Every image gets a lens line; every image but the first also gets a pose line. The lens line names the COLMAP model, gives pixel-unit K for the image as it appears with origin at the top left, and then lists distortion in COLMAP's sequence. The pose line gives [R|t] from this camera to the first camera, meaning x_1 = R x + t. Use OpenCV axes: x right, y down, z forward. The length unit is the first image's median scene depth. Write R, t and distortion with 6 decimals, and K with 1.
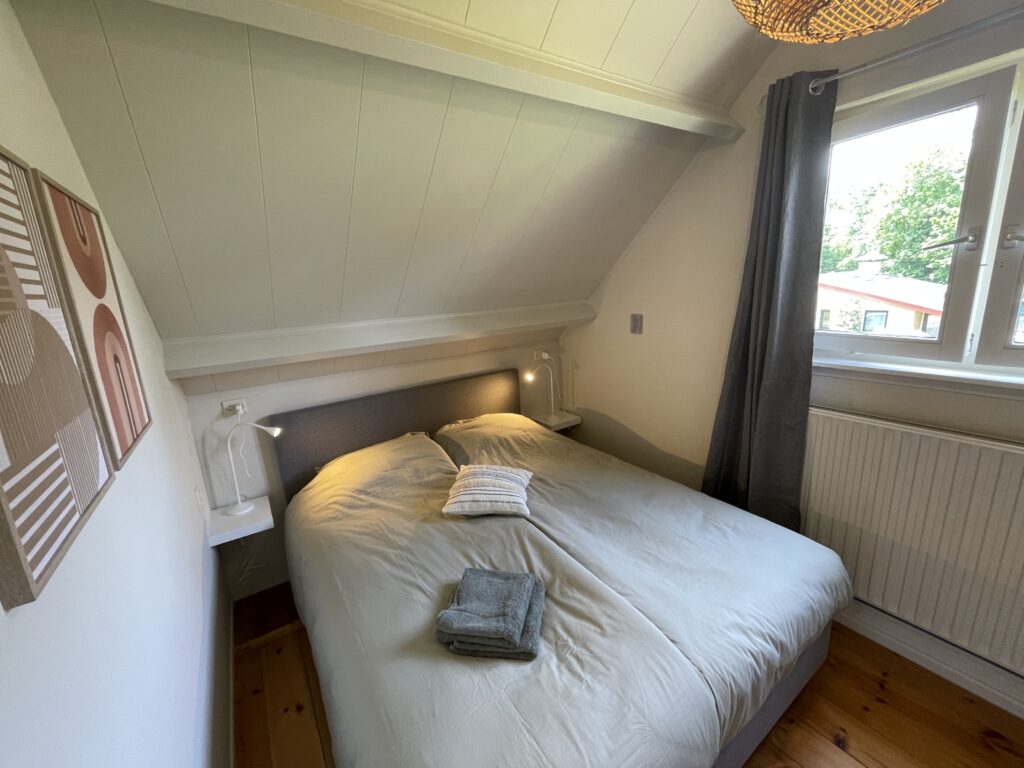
lens RADIAL K [[414.1, 0, 508.5], [0, 414.1, 382.2], [0, 0, 1]] dist [-0.007918, 0.002545]
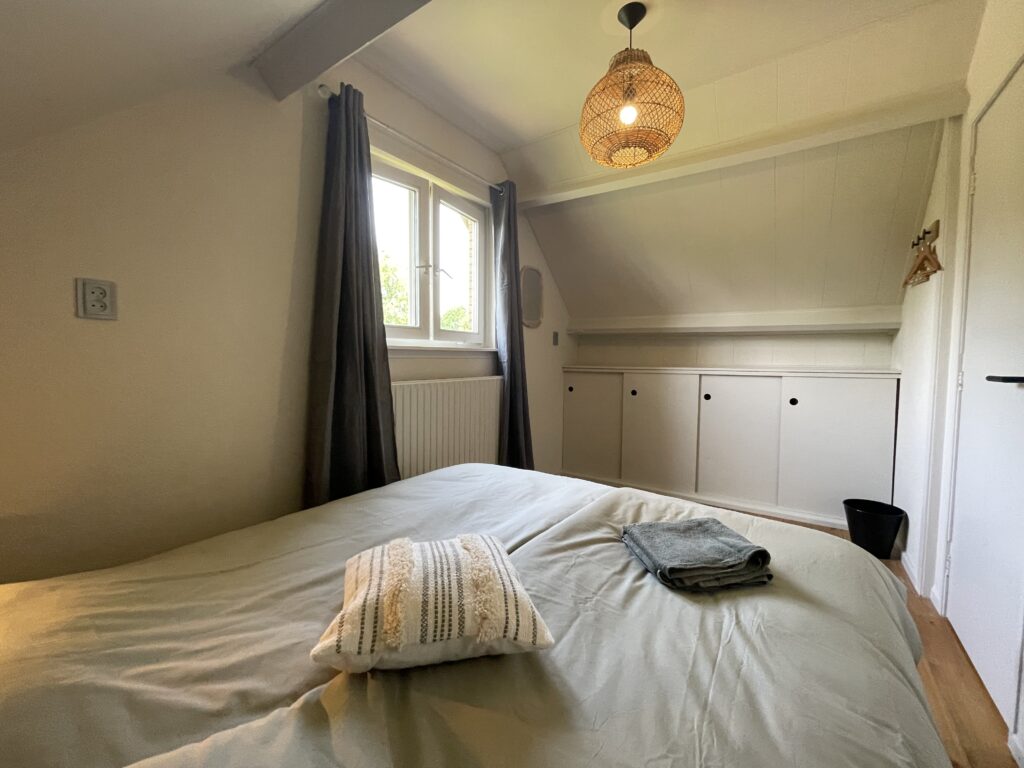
lens RADIAL K [[414.1, 0, 507.2], [0, 414.1, 382.4], [0, 0, 1]] dist [-0.007918, 0.002545]
pose [[-0.361436, -0.008235, 0.932361, -0.568458], [0.221667, 0.970532, 0.094502, 0.032401], [-0.905664, 0.240830, -0.348960, 1.261594]]
